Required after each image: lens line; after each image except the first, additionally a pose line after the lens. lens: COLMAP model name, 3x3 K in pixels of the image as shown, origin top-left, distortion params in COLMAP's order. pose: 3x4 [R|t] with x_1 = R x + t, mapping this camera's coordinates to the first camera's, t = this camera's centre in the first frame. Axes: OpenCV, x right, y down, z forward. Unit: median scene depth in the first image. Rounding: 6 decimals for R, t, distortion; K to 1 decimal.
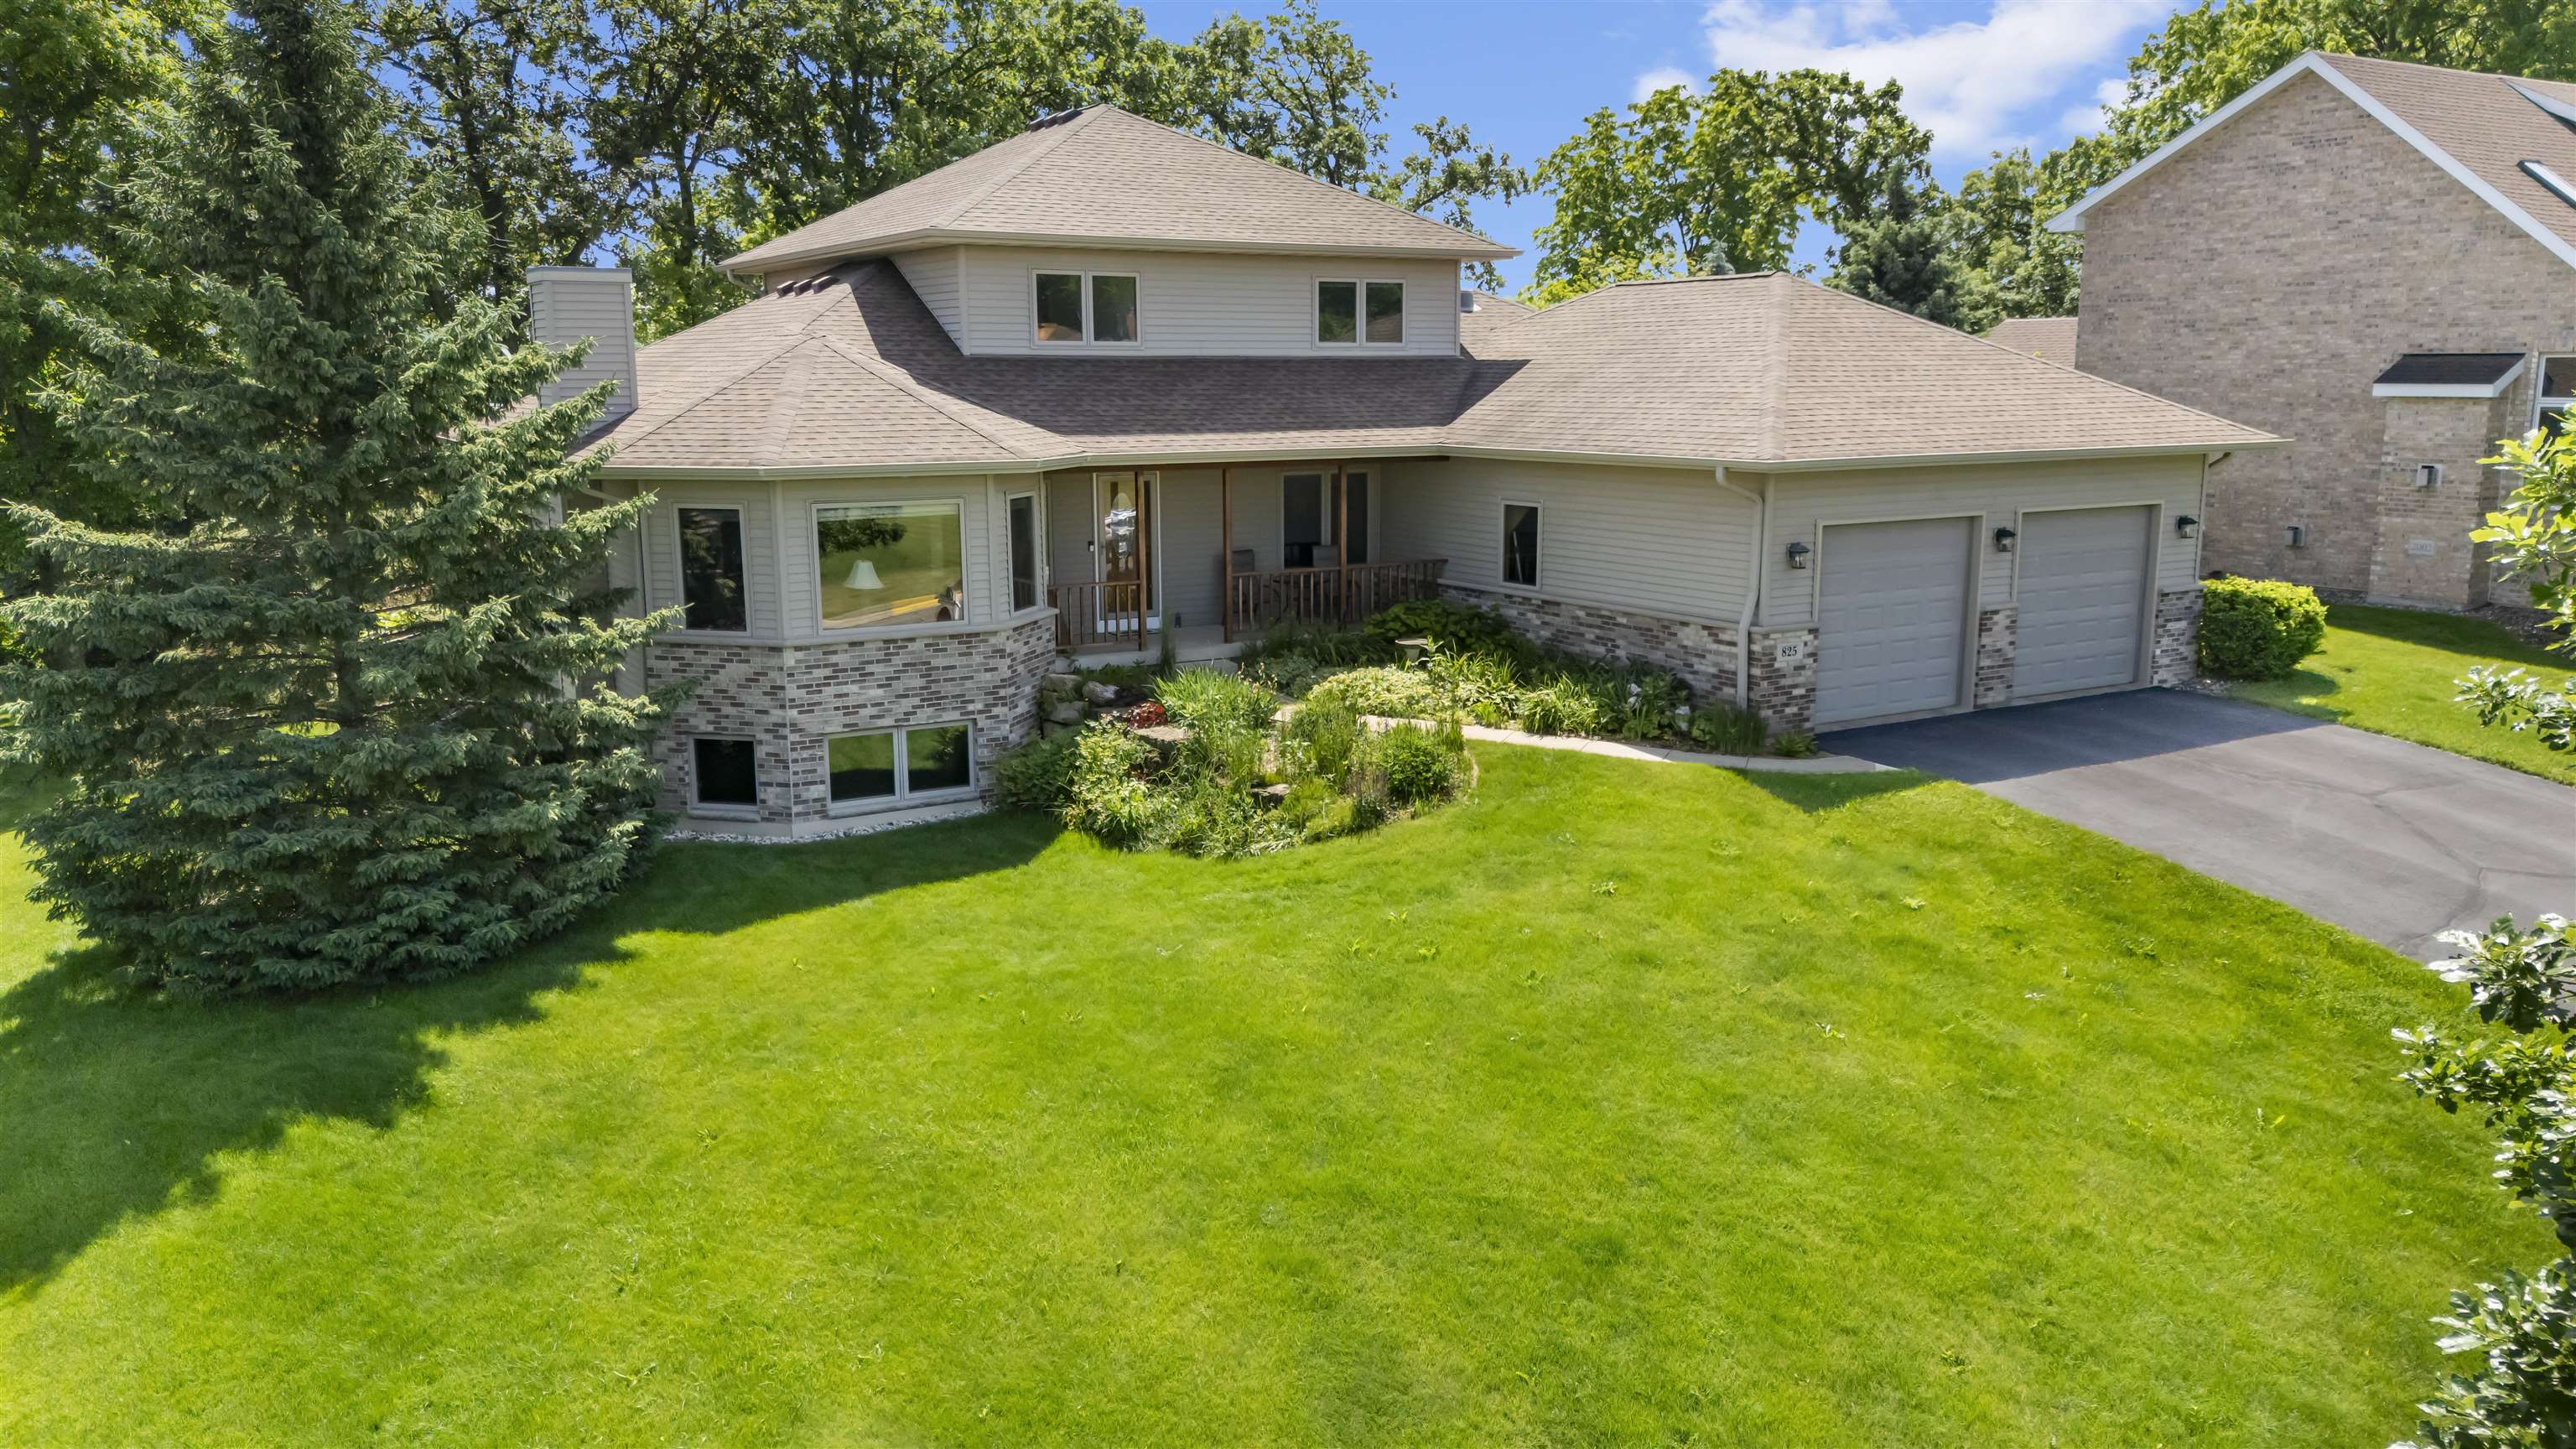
lens RADIAL K [[1897.5, 0, 1288.0], [0, 1897.5, 724.5], [0, 0, 1]] dist [0.074300, -0.078166]
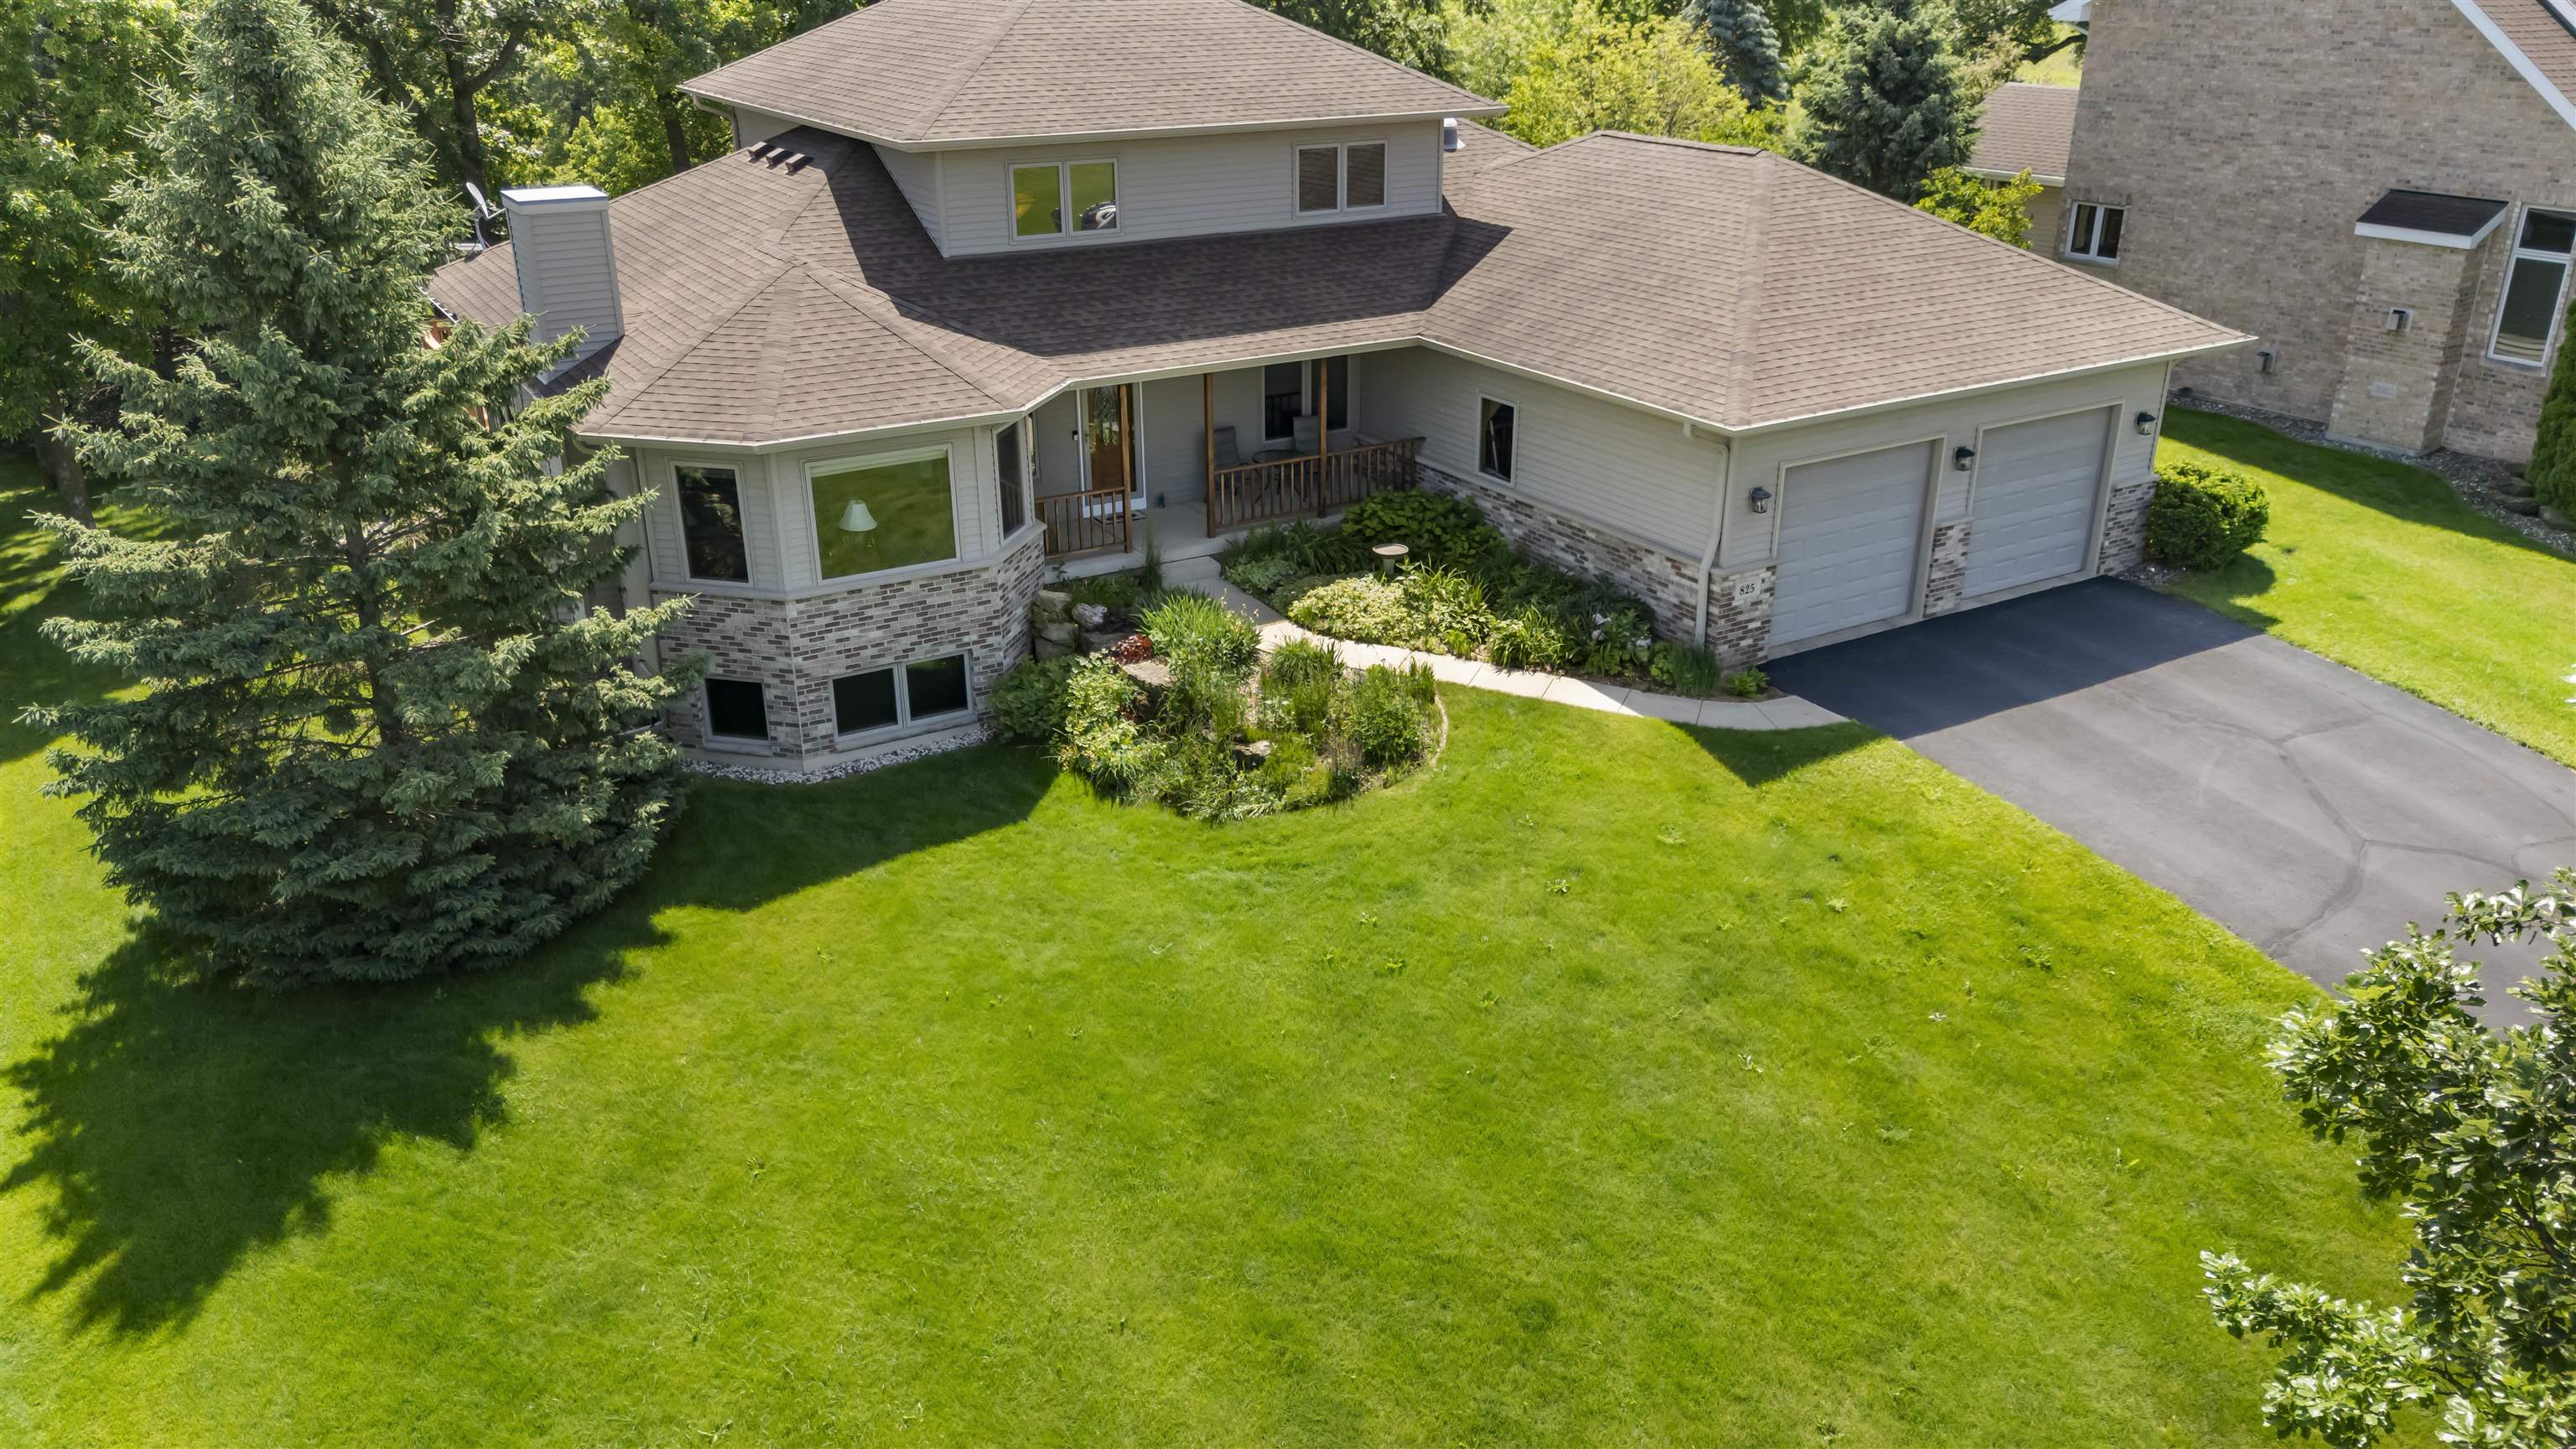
lens RADIAL K [[1897.5, 0, 1288.0], [0, 1897.5, 724.5], [0, 0, 1]] dist [0.074300, -0.078166]
pose [[0.999967, -0.002259, 0.007796, 0.002927], [0.000547, 0.977082, 0.212865, -0.232862], [-0.008098, -0.212853, 0.977051, -0.044748]]
